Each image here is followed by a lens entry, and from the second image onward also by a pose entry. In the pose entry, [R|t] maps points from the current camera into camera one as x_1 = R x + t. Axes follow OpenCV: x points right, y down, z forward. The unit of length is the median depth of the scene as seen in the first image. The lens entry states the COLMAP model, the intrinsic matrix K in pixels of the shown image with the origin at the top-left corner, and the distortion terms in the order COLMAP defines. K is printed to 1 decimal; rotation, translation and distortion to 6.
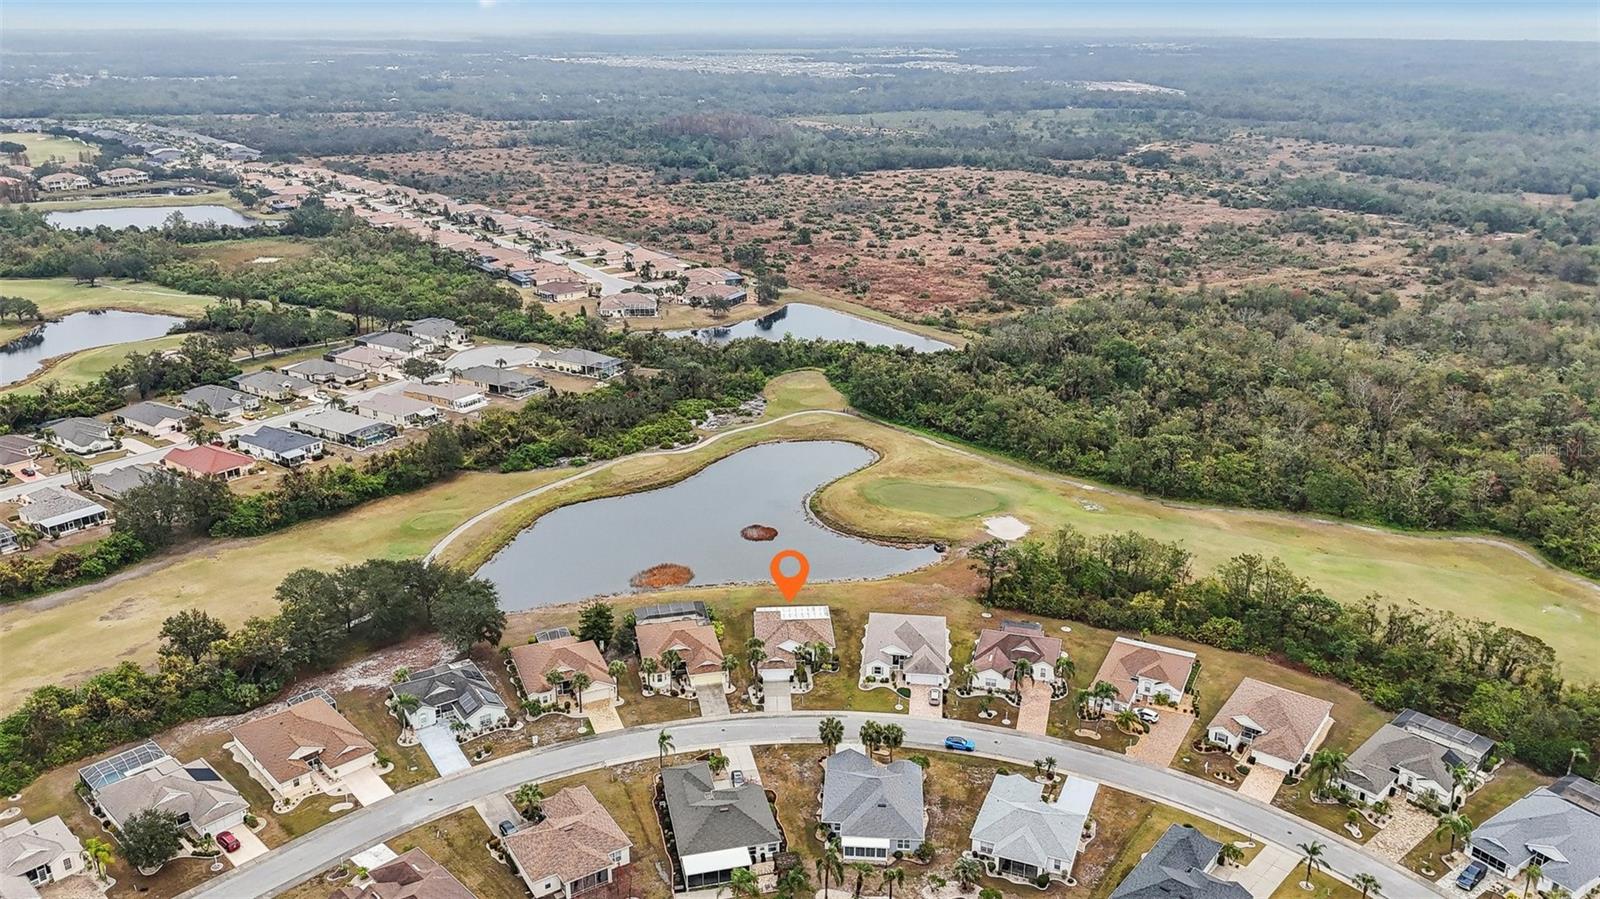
lens RADIAL K [[1183.1, 0, 800.0], [0, 1183.1, 449.5], [0, 0, 1]] dist [0.083979, -0.090370]
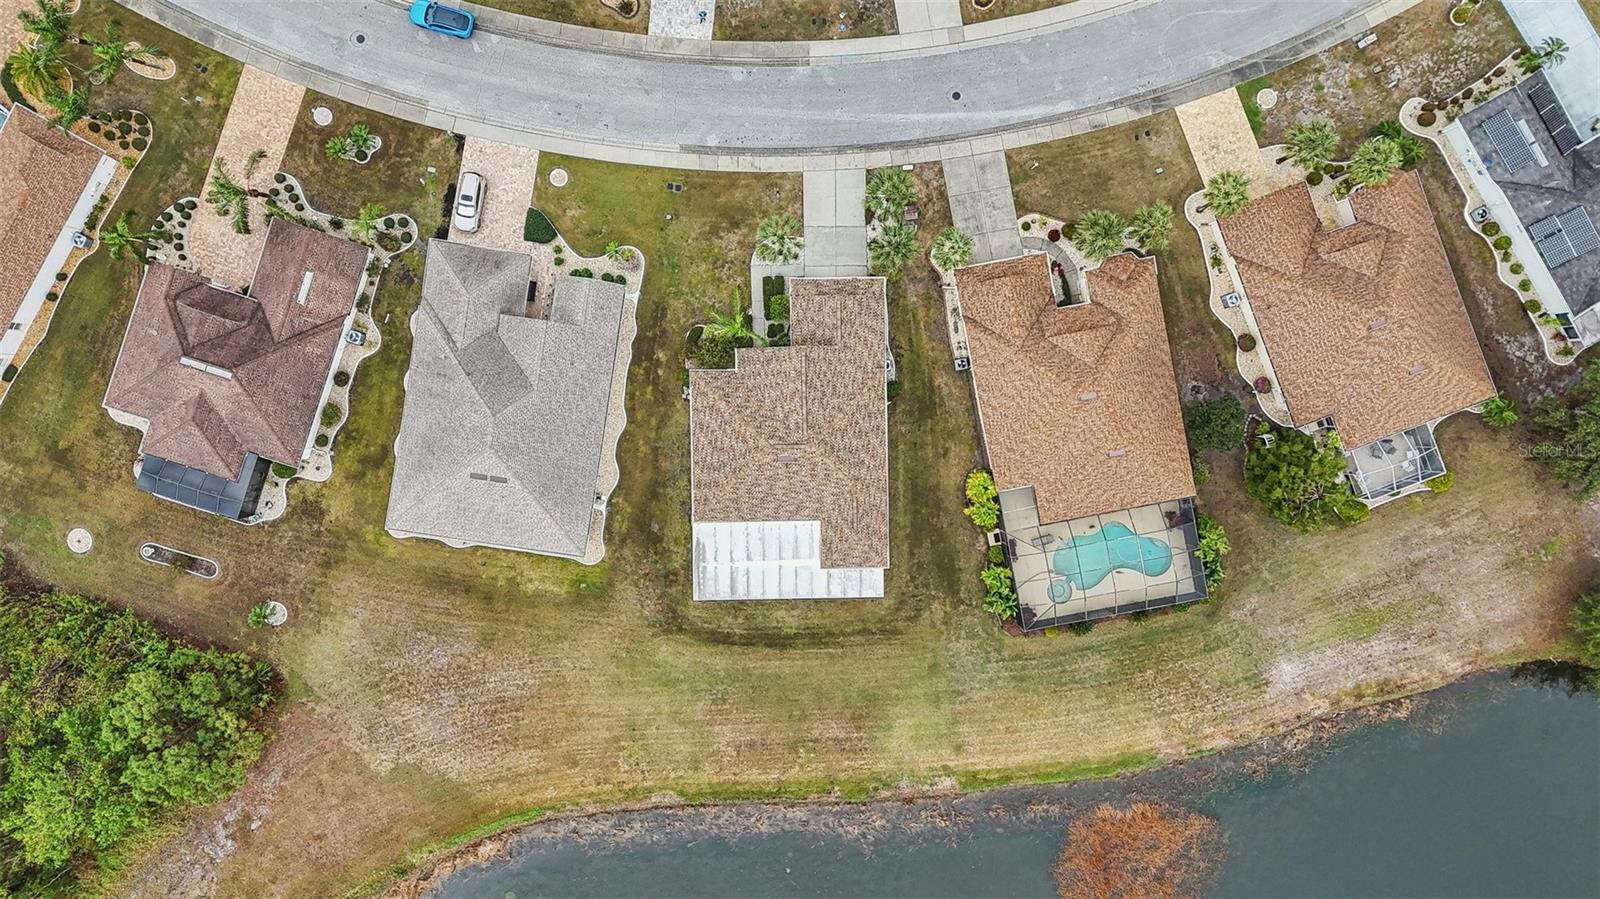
lens RADIAL K [[1183.1, 0, 800.0], [0, 1183.1, 449.5], [0, 0, 1]] dist [0.083979, -0.090370]
pose [[-0.999238, -0.037646, -0.010331, -0.004714], [0.004475, -0.373368, 0.927673, -0.222307], [-0.038781, 0.926919, 0.373252, 0.896299]]
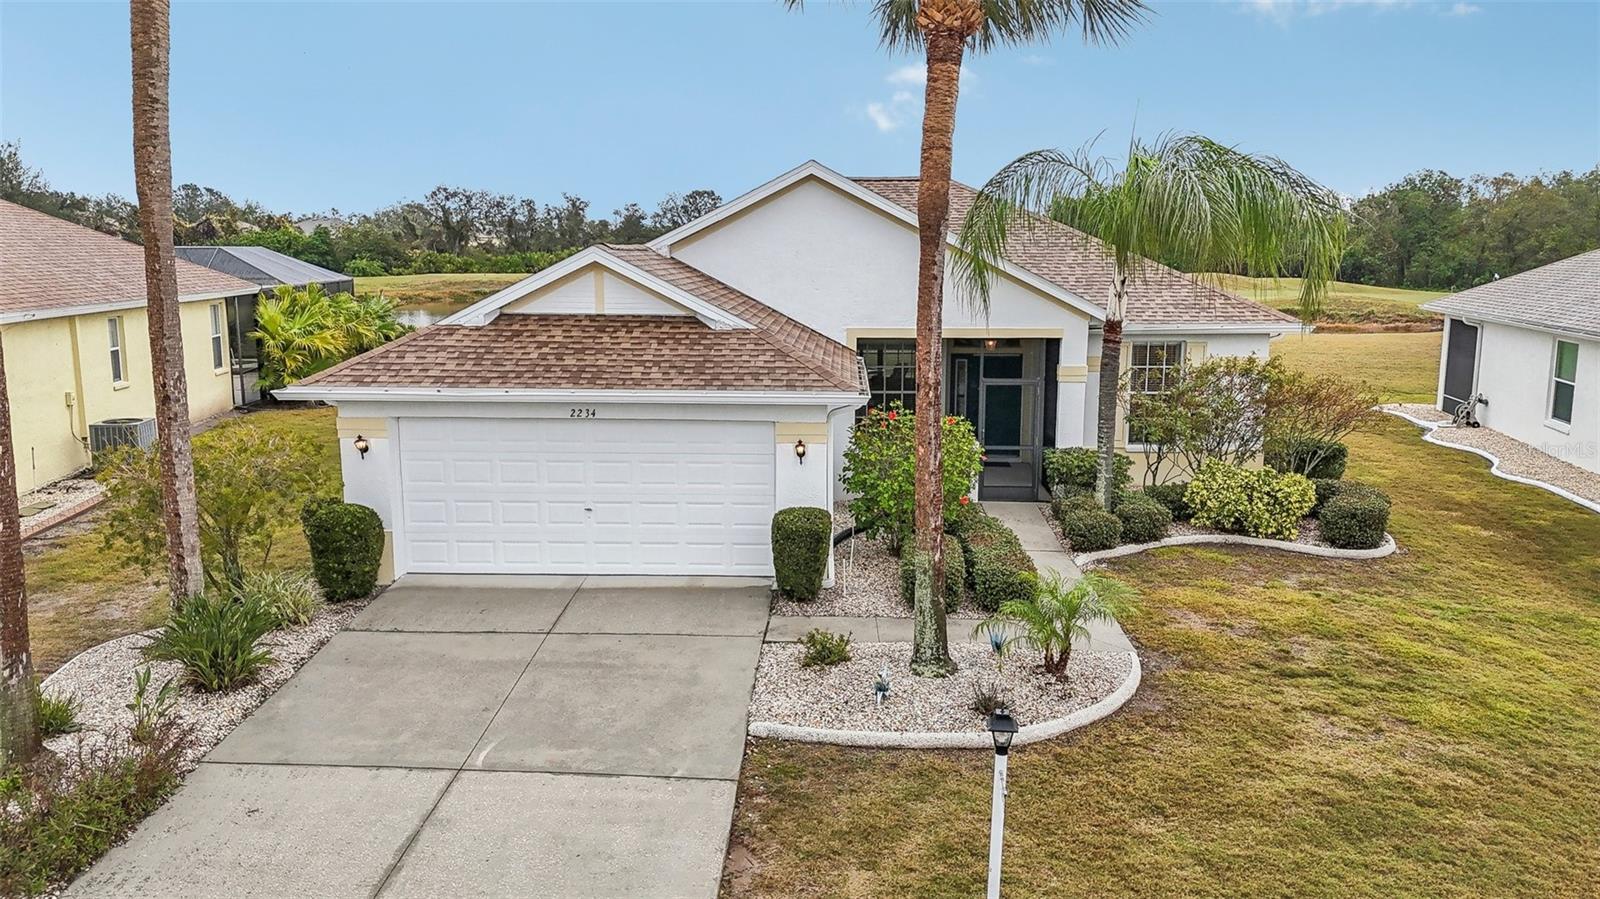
lens RADIAL K [[1196.3, 0, 800.0], [0, 1196.3, 449.5], [0, 0, 1]] dist [0.080829, -0.081148]
pose [[0.995134, 0.019658, -0.096547, -0.000508], [-0.035715, 0.985221, -0.167522, 0.198388], [0.091826, 0.170155, 0.981129, 0.930459]]
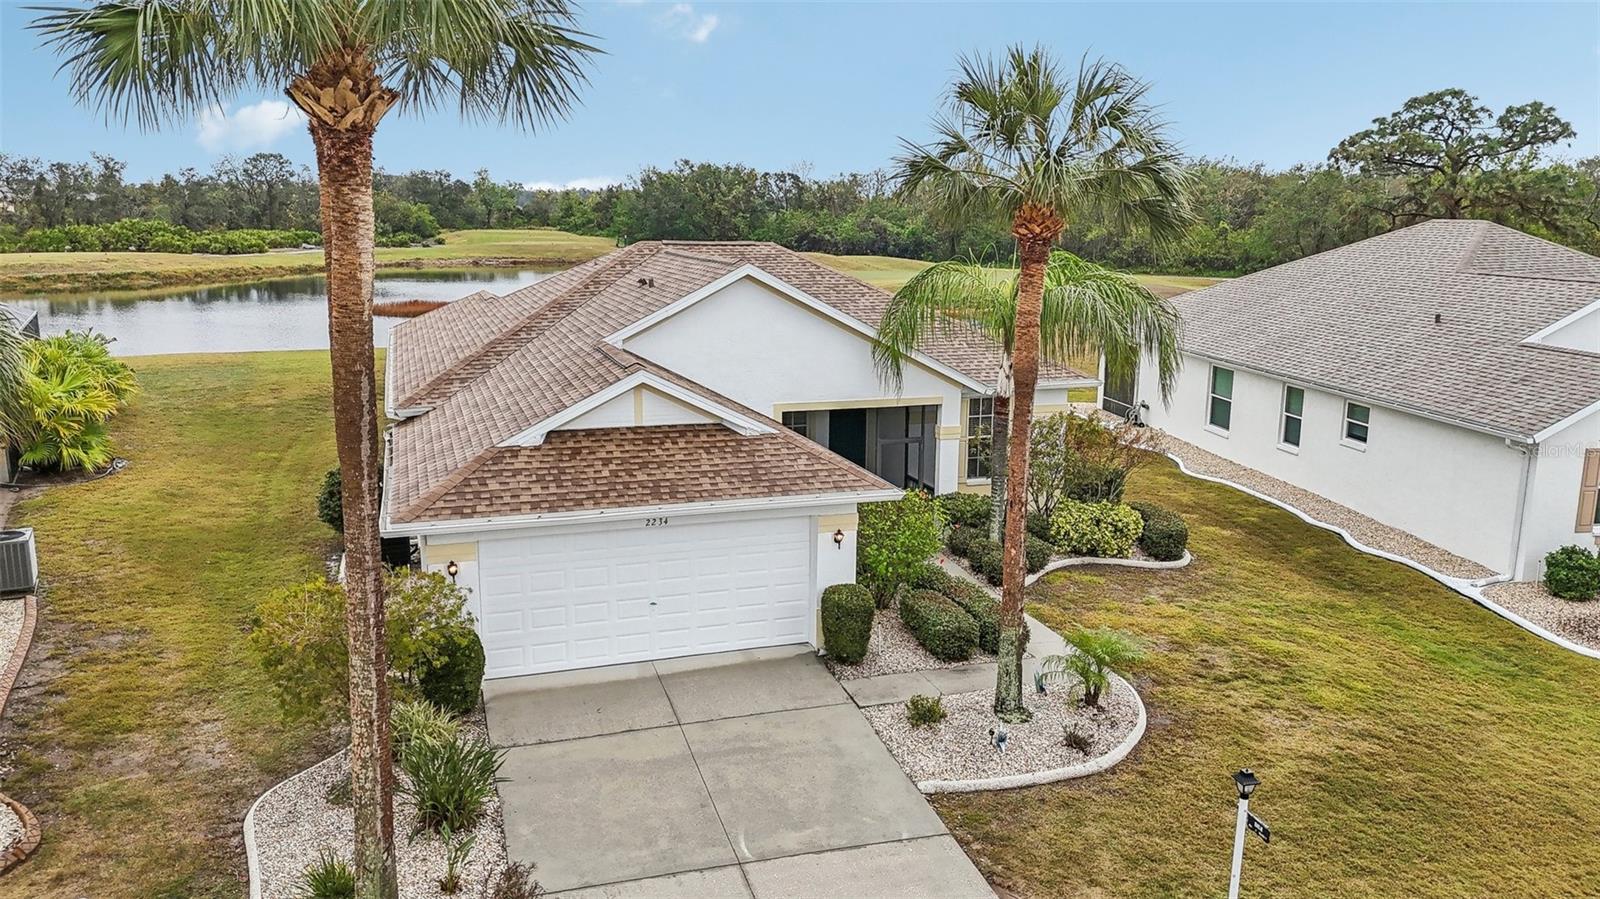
lens RADIAL K [[1183.1, 0, 800.0], [0, 1183.1, 449.5], [0, 0, 1]] dist [0.083979, -0.090370]
pose [[0.964927, -0.042179, 0.259108, -0.030675], [0.076273, 0.989475, -0.122970, 0.190664], [-0.251194, 0.138420, 0.957988, 0.919672]]
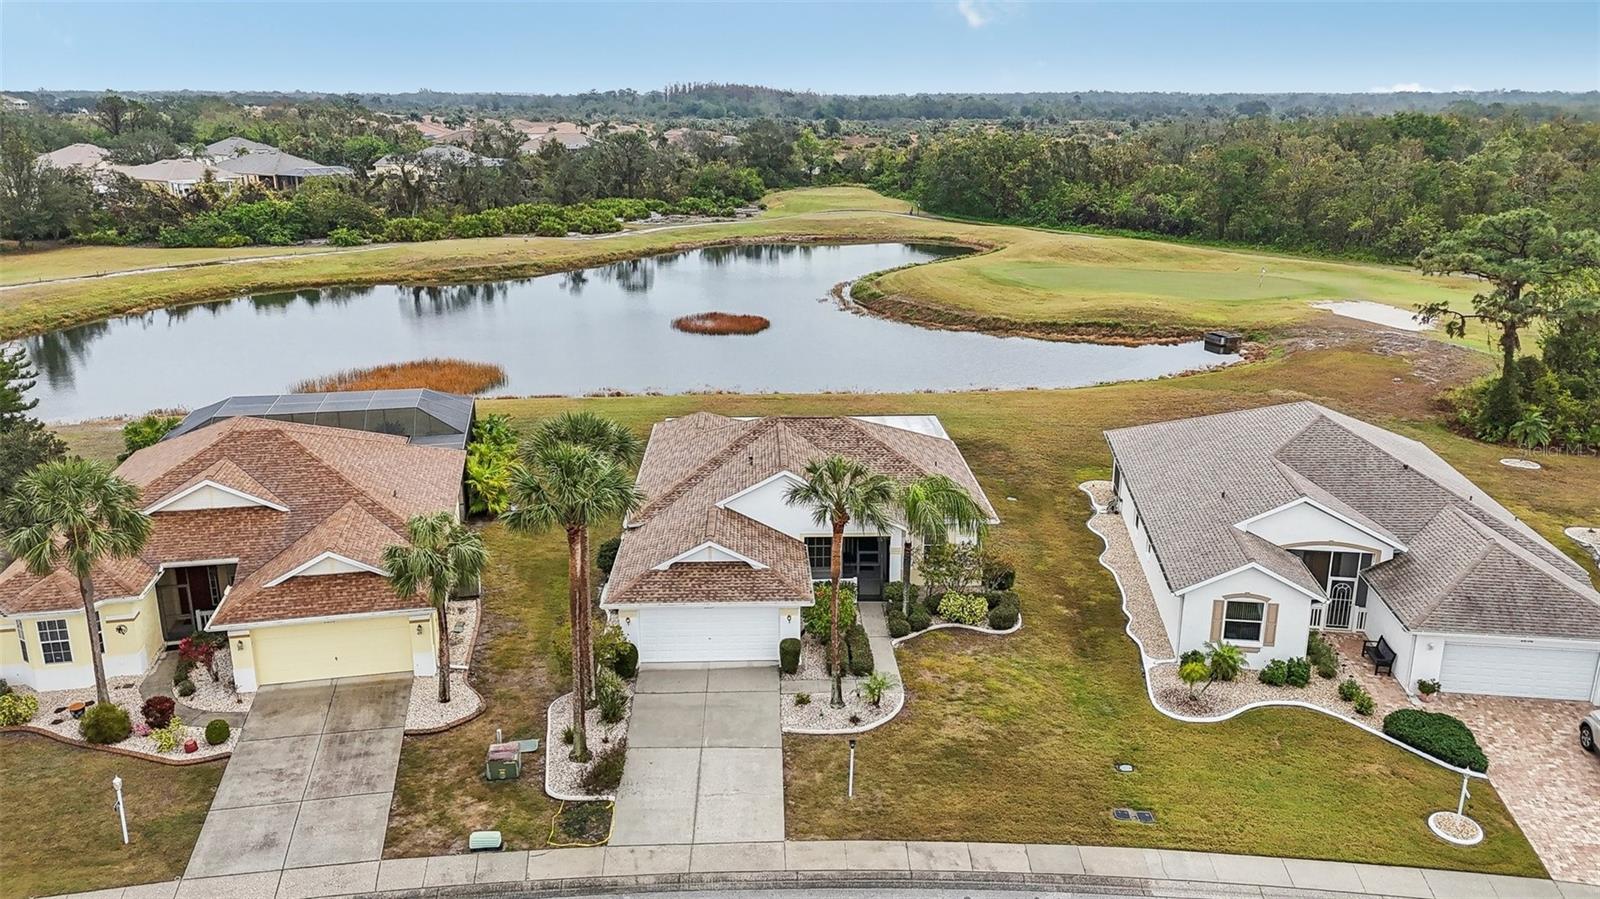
lens RADIAL K [[1203.3, 0, 804.9], [0, 1203.3, 427.2], [0, 0, 1]] dist [0.115552, -0.160676]
pose [[0.999852, 0.009345, -0.014472, -0.002149], [-0.010288, 0.997730, -0.066549, 0.169235], [0.013818, 0.066688, 0.997678, 0.804308]]
